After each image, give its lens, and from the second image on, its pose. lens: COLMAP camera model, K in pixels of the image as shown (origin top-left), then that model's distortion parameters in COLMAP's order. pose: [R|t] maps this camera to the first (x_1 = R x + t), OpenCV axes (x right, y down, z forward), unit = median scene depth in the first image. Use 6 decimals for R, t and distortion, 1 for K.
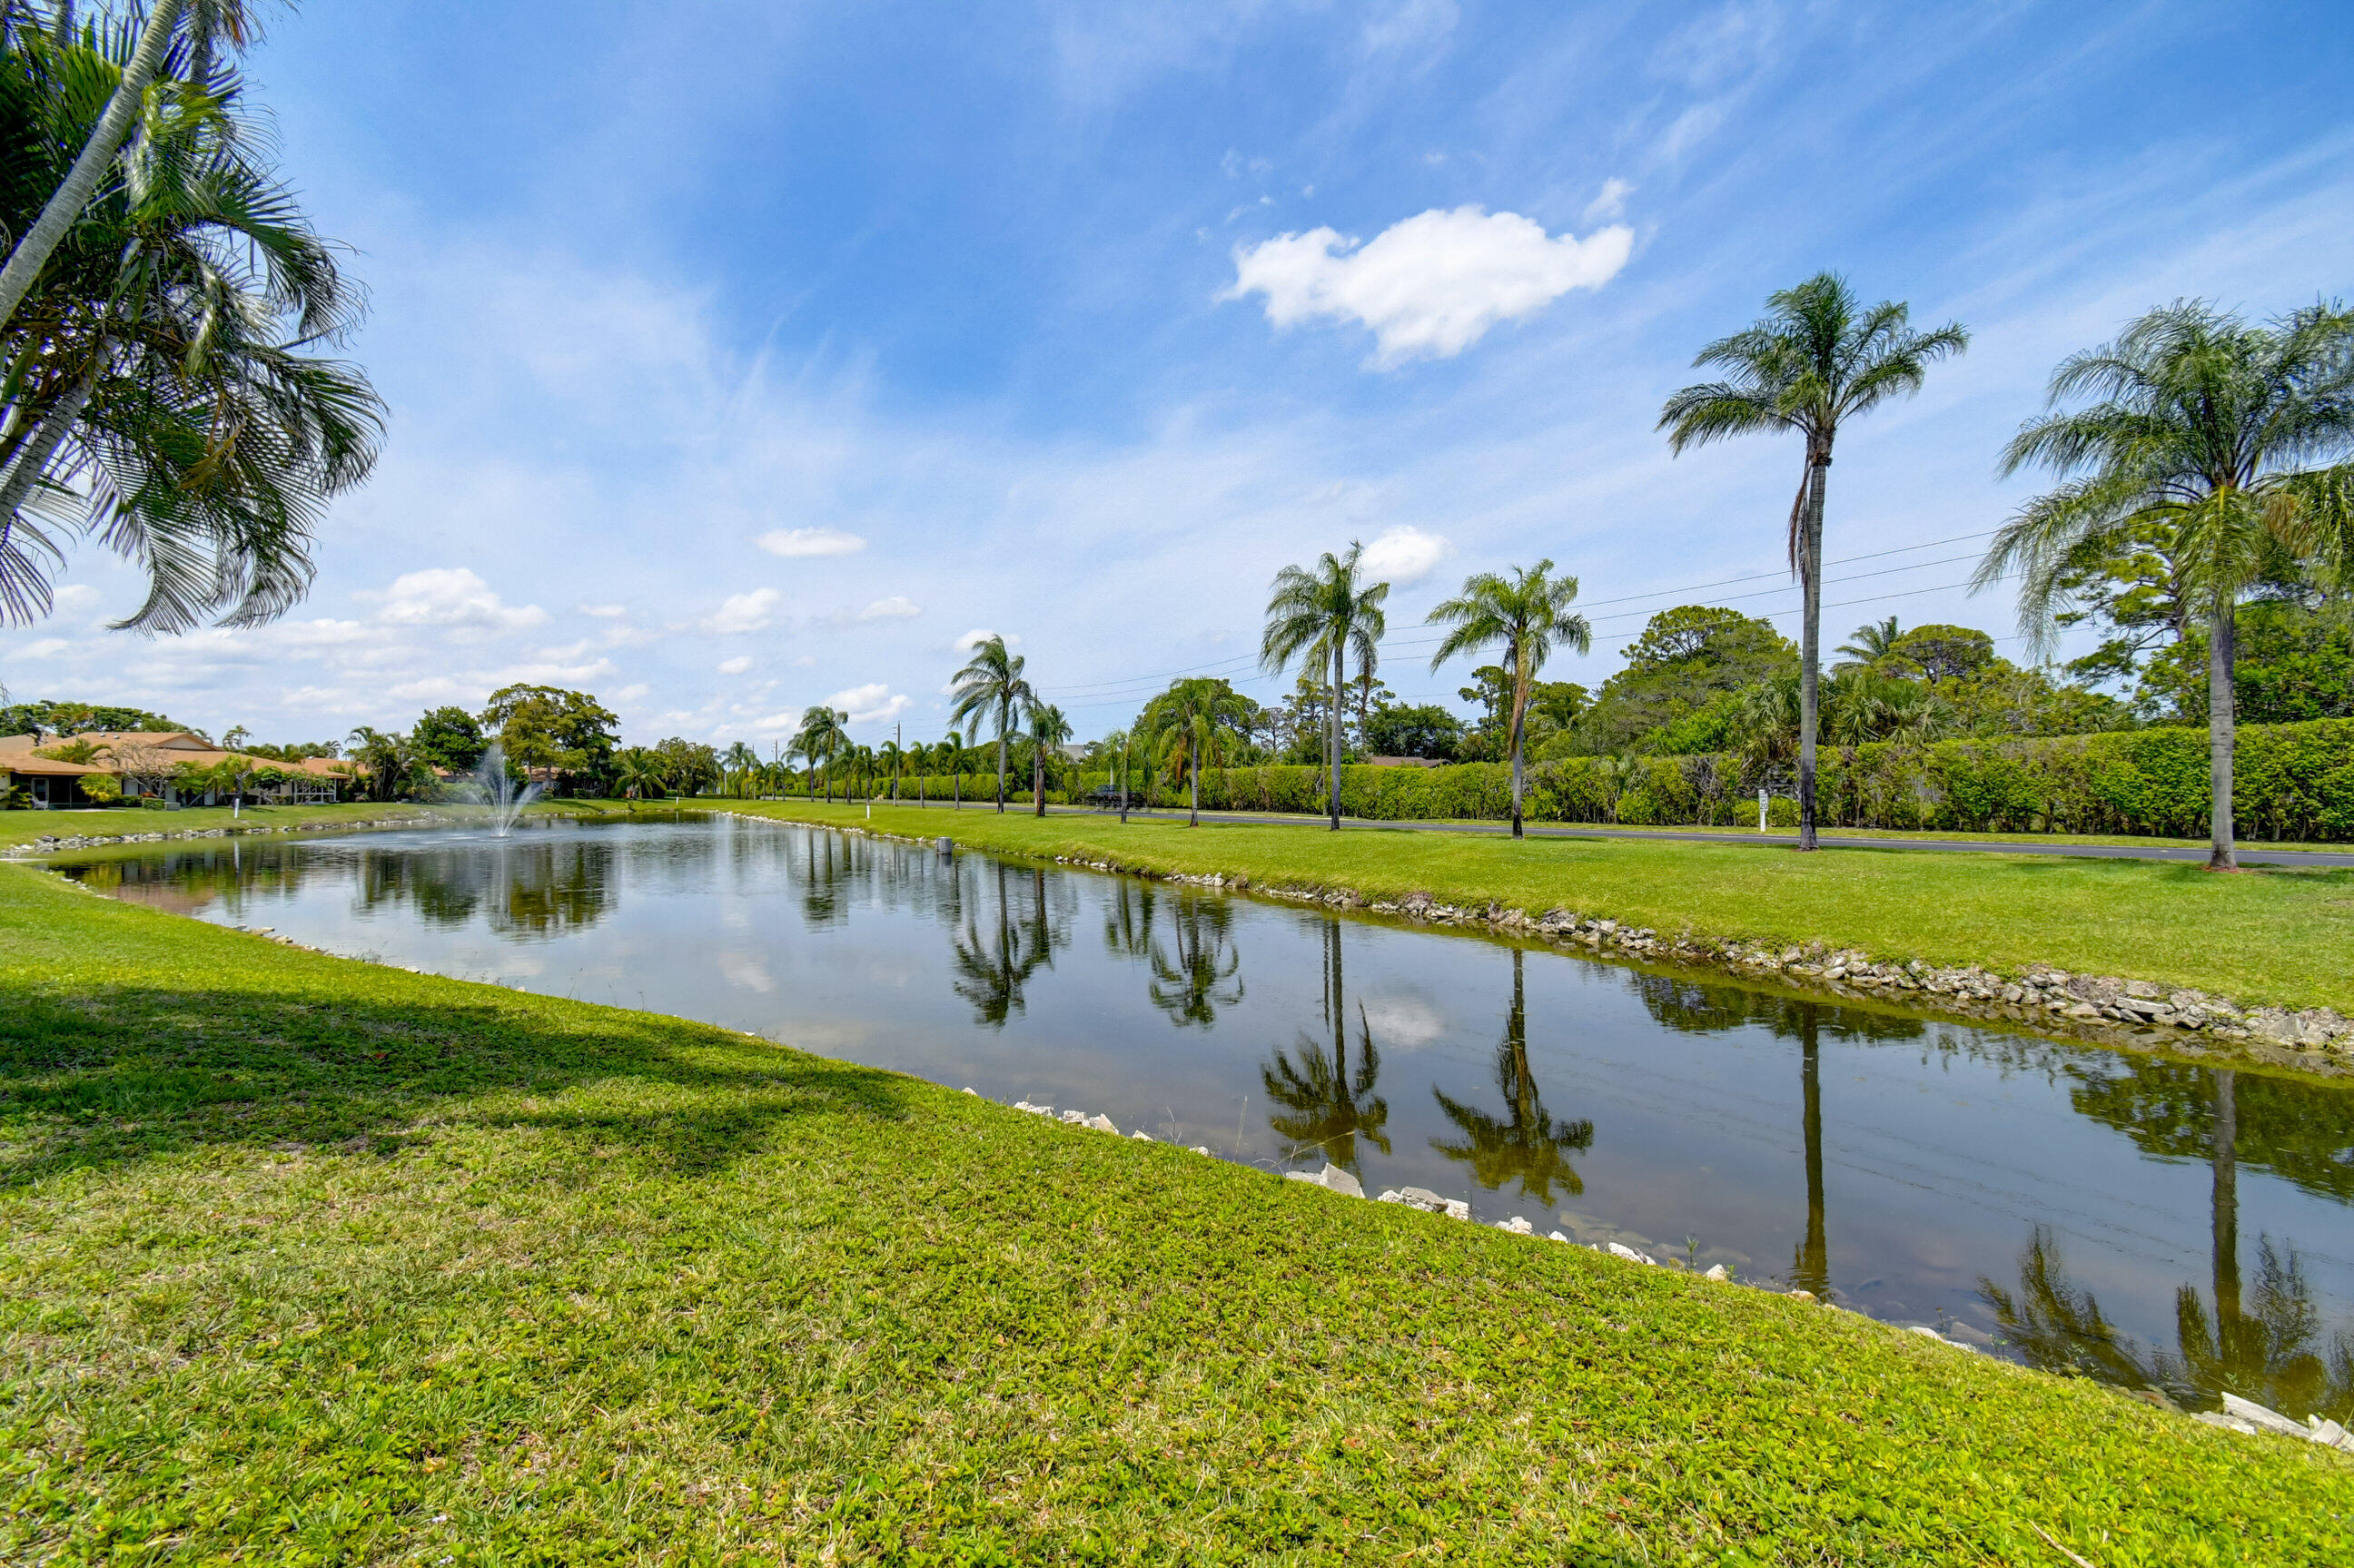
lens RADIAL K [[1045.0, 0, 1177.0], [0, 1045.0, 784.0], [0, 0, 1]] dist [0.008157, -0.008865]
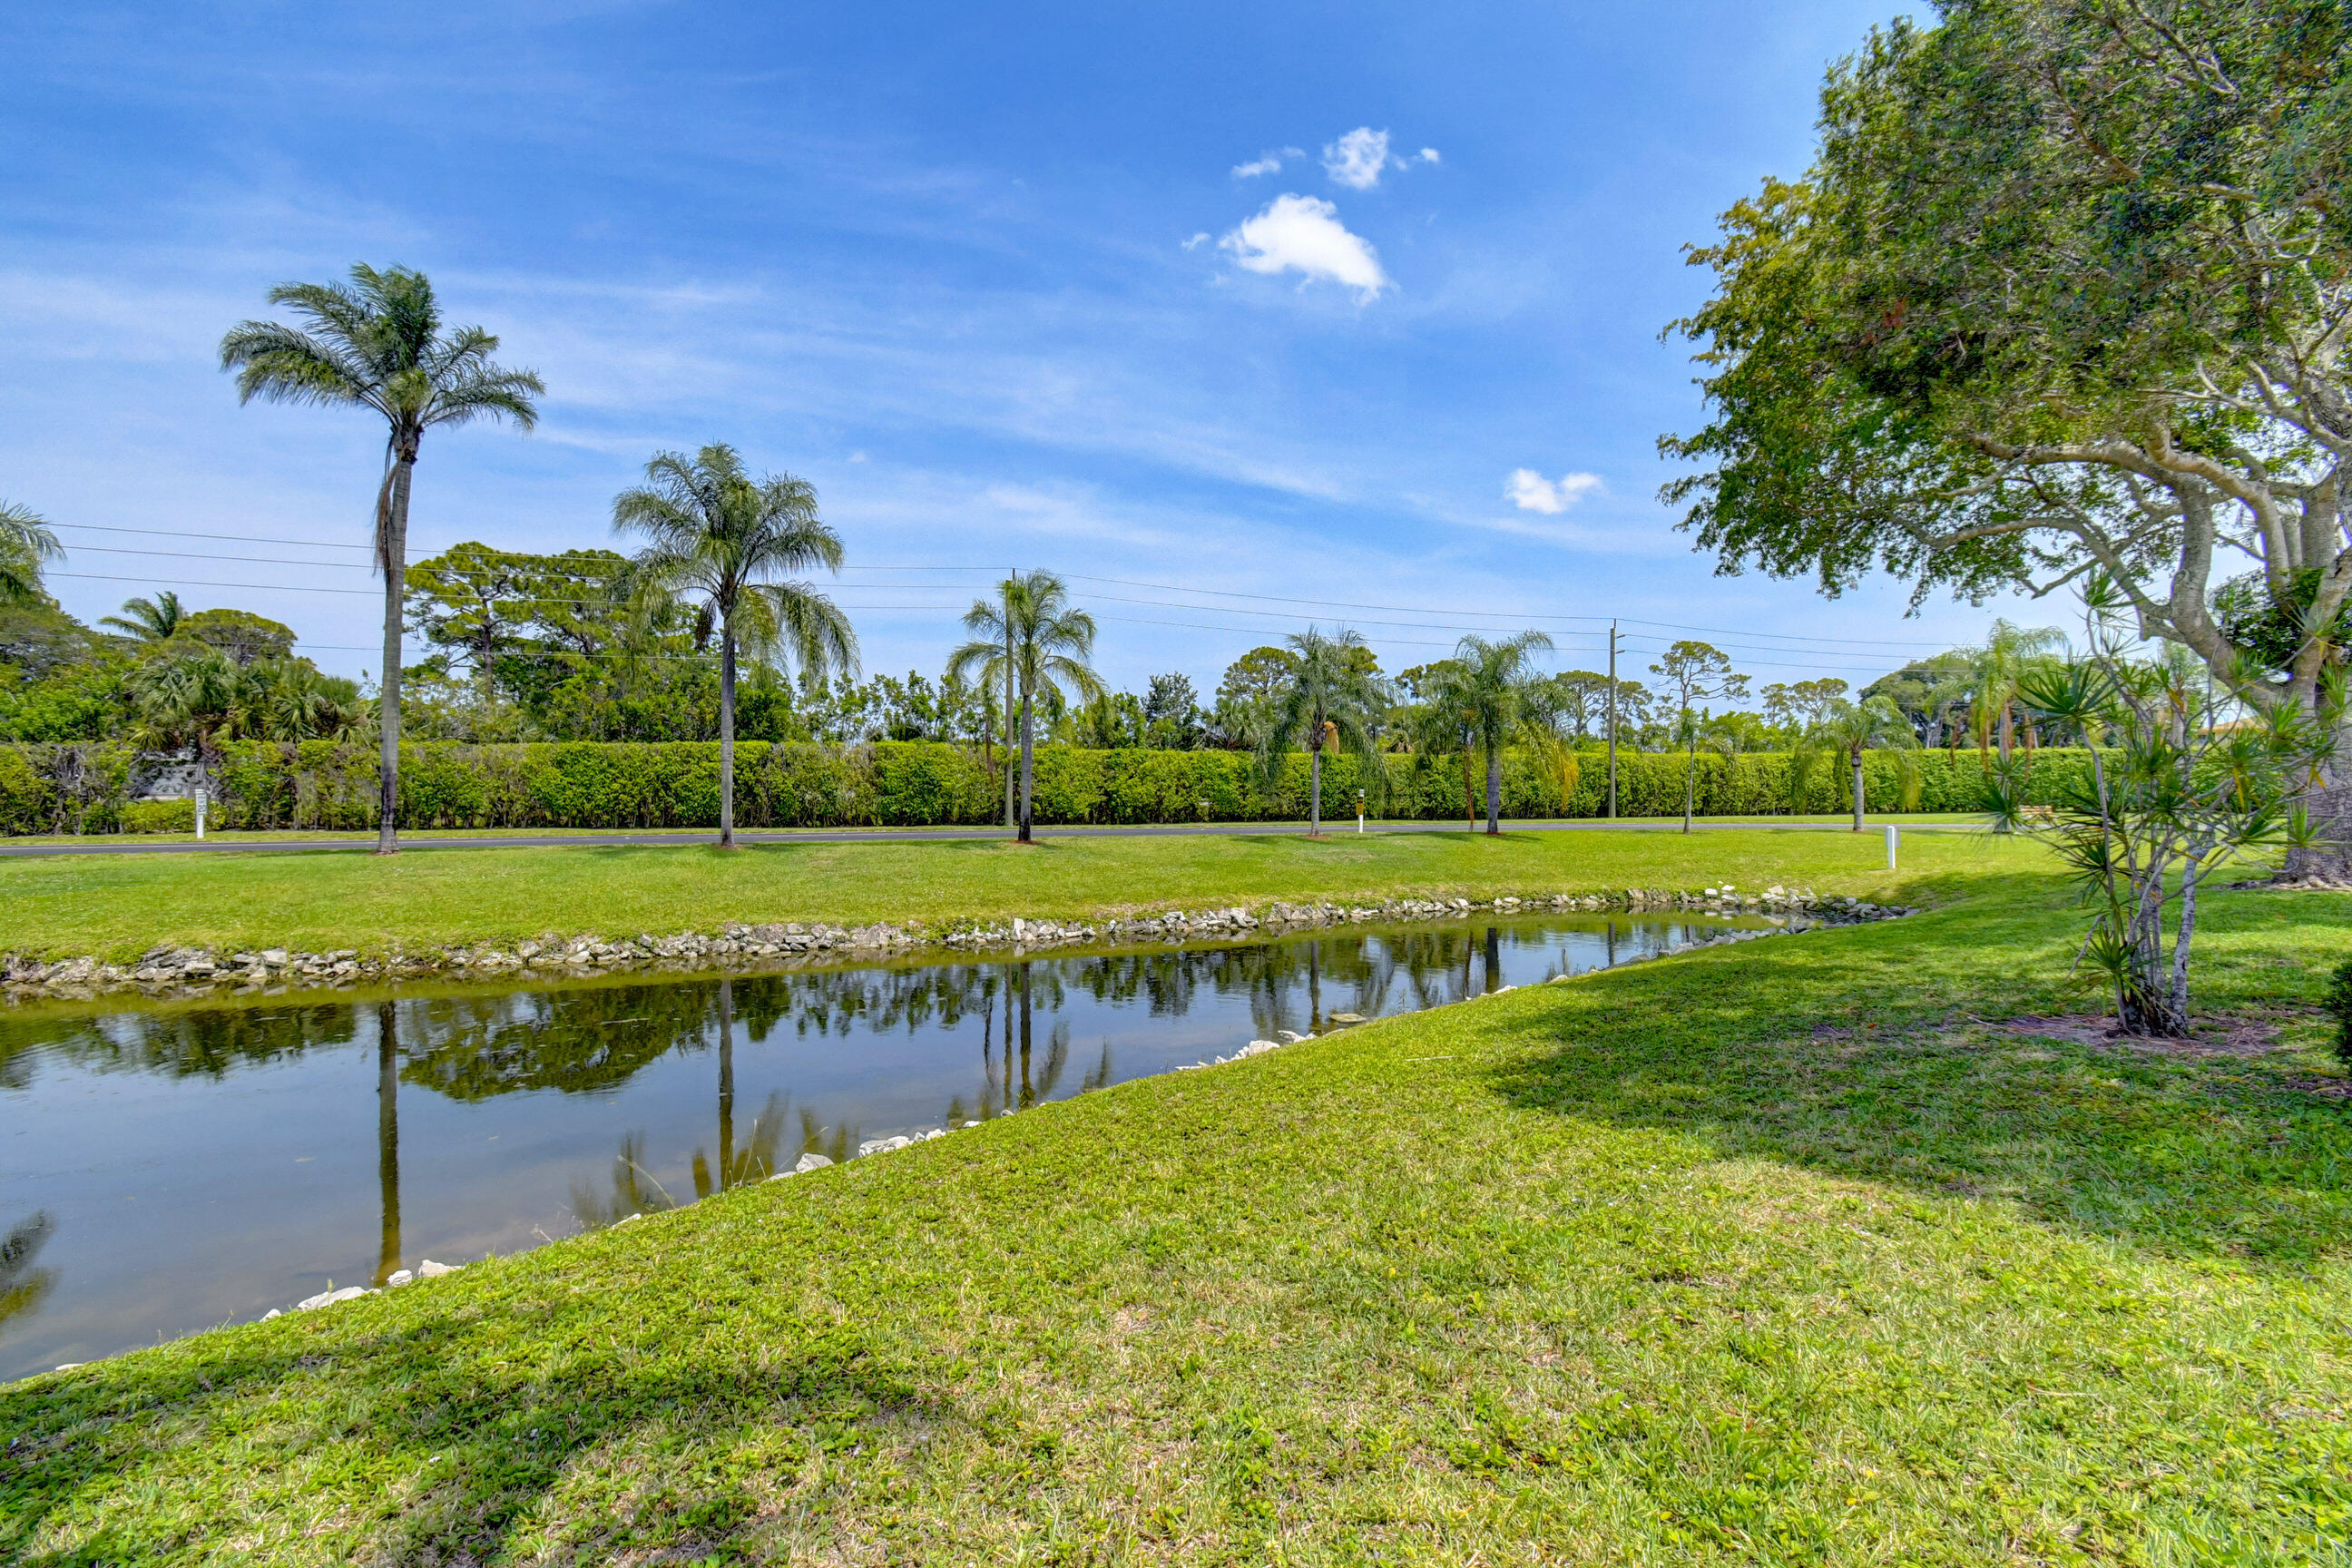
lens RADIAL K [[1032.9, 0, 1170.2], [0, 1032.9, 786.1], [0, 0, 1]] dist [0.010643, -0.007869]
pose [[0.129434, 0.005581, 0.991572, -0.248897], [-0.010375, 0.999937, -0.004274, -0.002178], [-0.991534, -0.009735, 0.129483, 0.155128]]
